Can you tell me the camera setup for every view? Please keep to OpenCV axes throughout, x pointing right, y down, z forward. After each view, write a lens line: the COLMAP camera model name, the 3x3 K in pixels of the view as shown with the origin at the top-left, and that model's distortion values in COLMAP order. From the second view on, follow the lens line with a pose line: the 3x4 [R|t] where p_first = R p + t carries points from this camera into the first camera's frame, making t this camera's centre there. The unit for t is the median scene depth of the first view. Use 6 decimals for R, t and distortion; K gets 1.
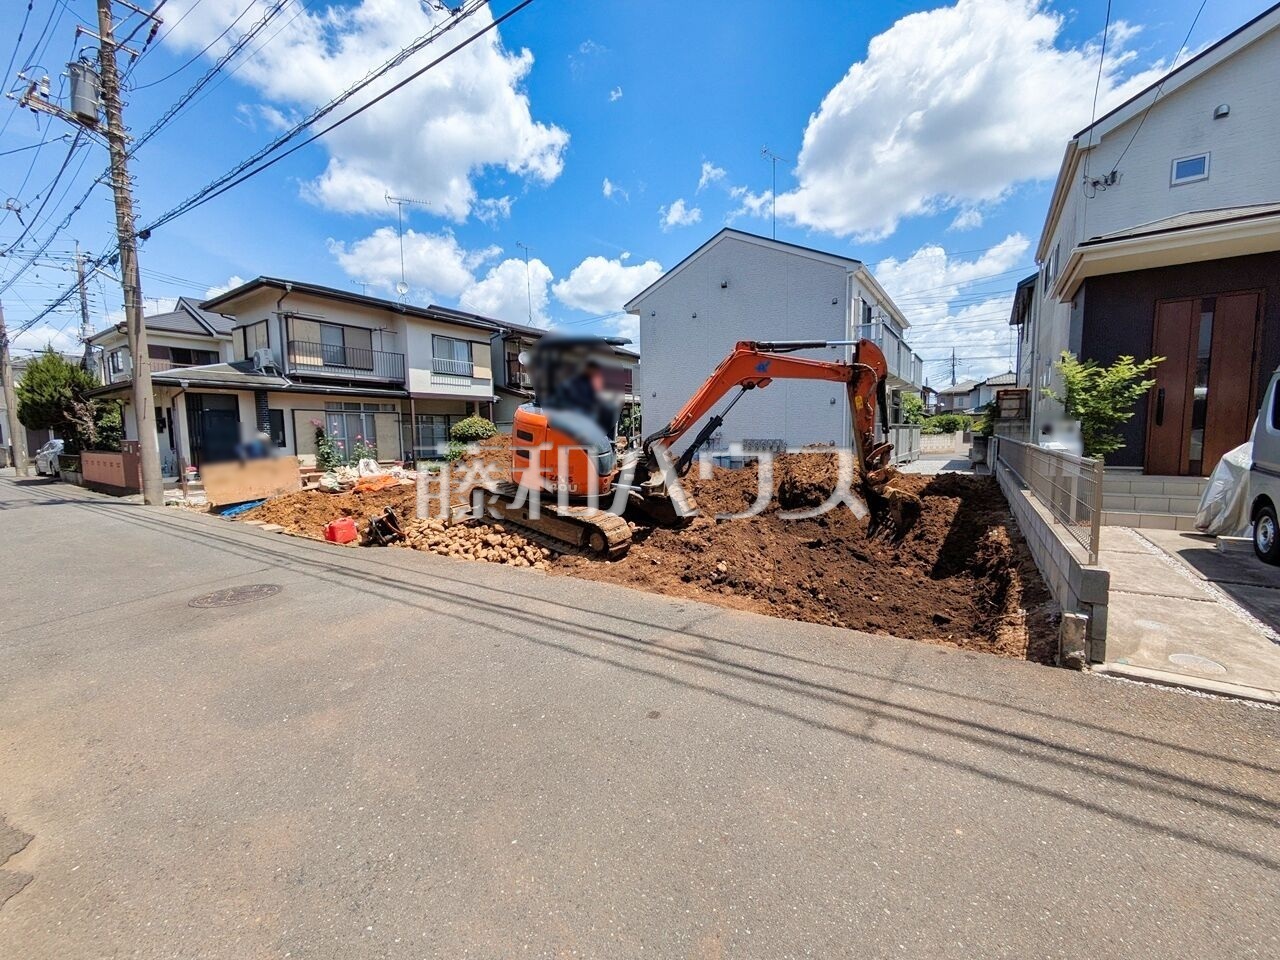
lens RADIAL K [[504.7, 0, 642.1], [0, 504.7, 477.5], [0, 0, 1]] dist [-0.000285, 0.000139]
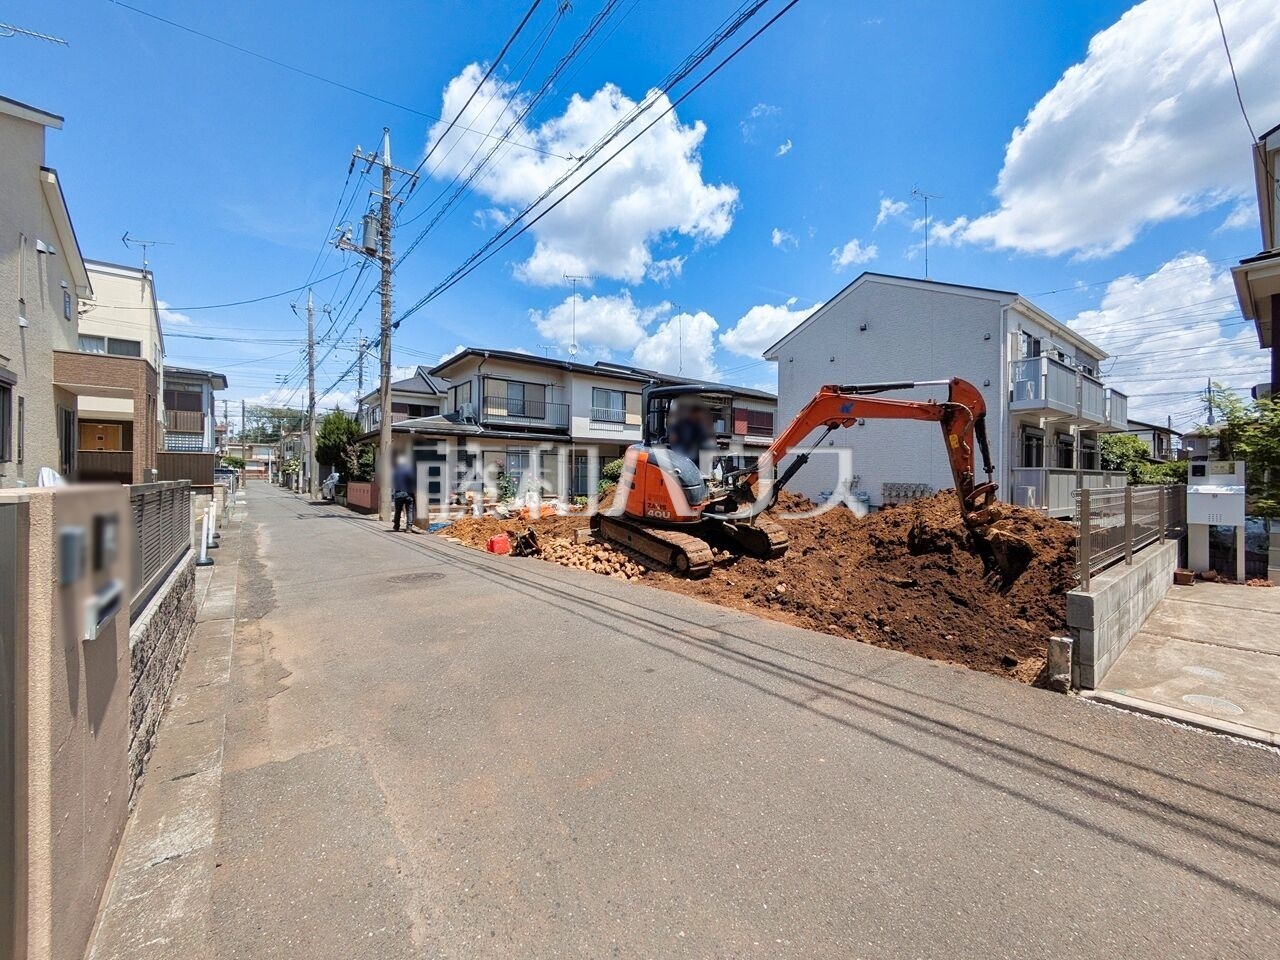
lens RADIAL K [[504.8, 0, 644.0], [0, 504.8, 476.8], [0, 0, 1]] dist [-0.002472, 0.002941]
pose [[0.951655, 0.017509, -0.306669, 0.158528], [-0.044763, 0.995621, -0.082066, 0.029479], [0.303889, 0.091826, 0.948272, -0.116933]]
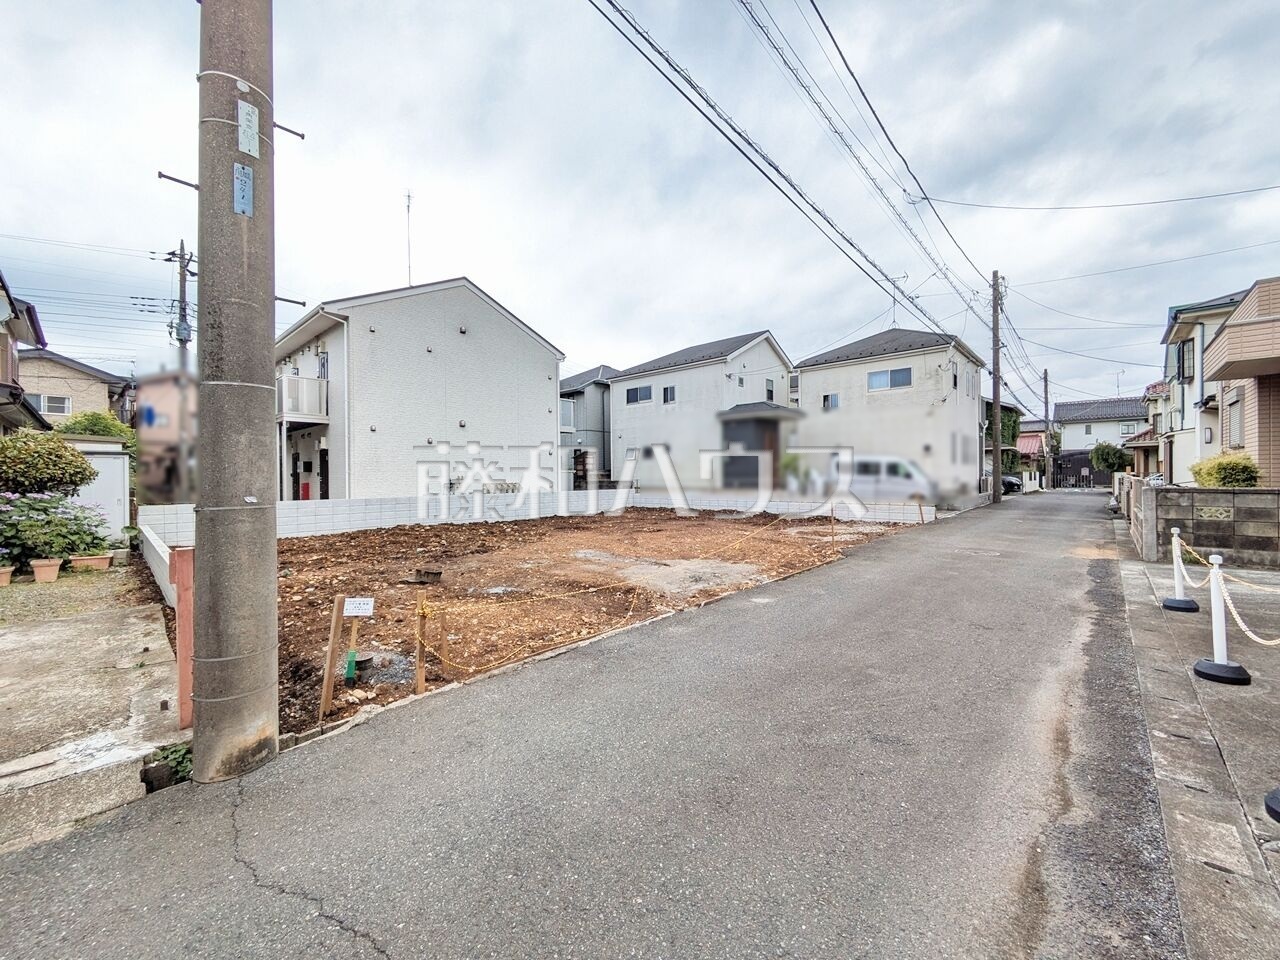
lens RADIAL K [[504.7, 0, 642.1], [0, 504.7, 477.5], [0, 0, 1]] dist [-0.000285, 0.000139]
pose [[0.149851, 0.007475, 0.988680, -2.014600], [0.093161, 0.995416, -0.021646, -0.088608], [-0.984310, 0.095350, 0.148468, 1.362171]]
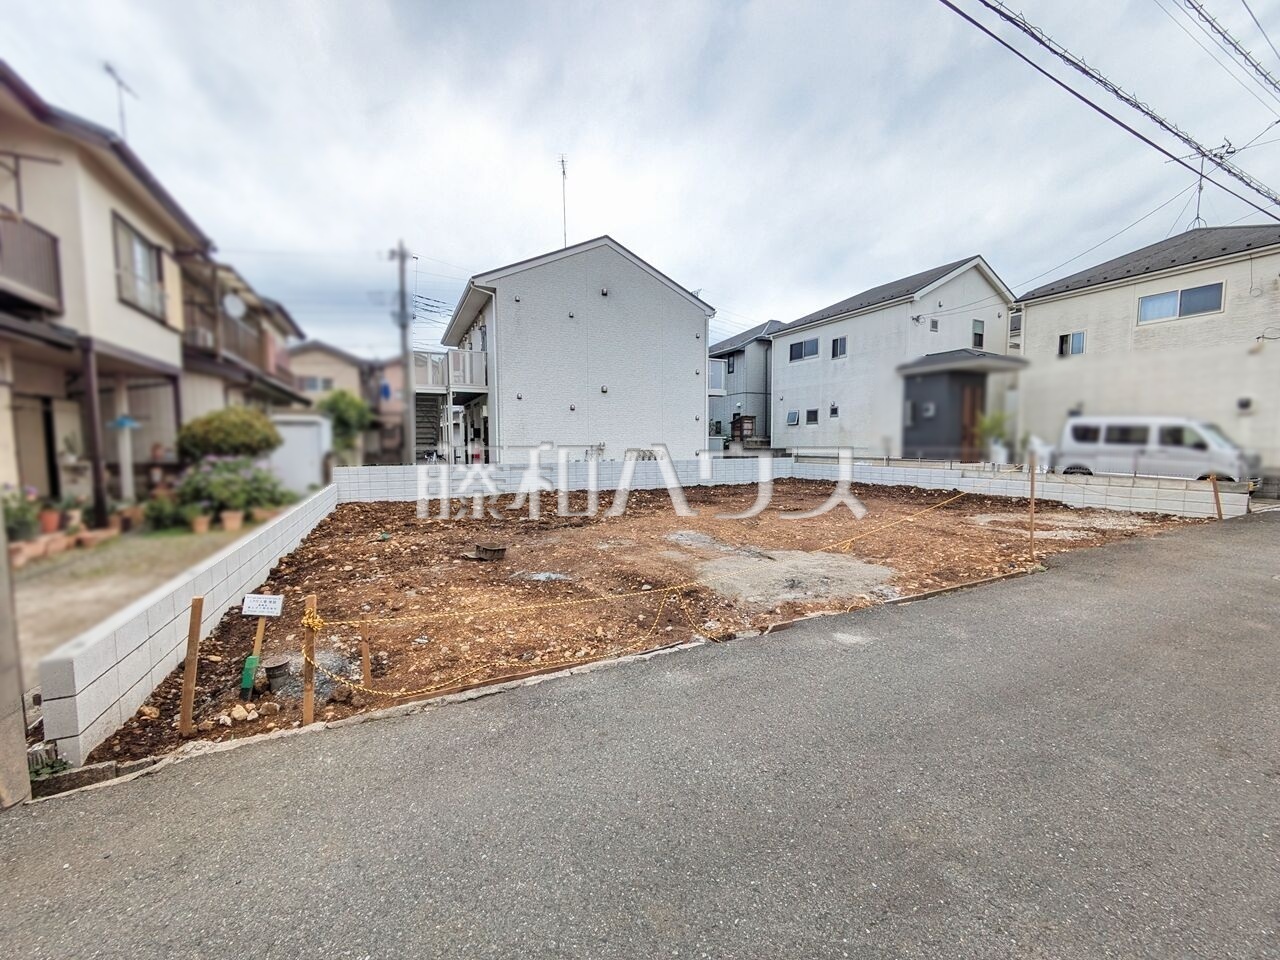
lens RADIAL K [[504.8, 0, 644.0], [0, 504.8, 476.8], [0, 0, 1]] dist [-0.002472, 0.002941]
pose [[0.491917, -0.049370, 0.869241, -1.732587], [0.073584, 0.997176, 0.014995, -0.087700], [-0.867527, 0.056586, 0.494161, 1.217495]]
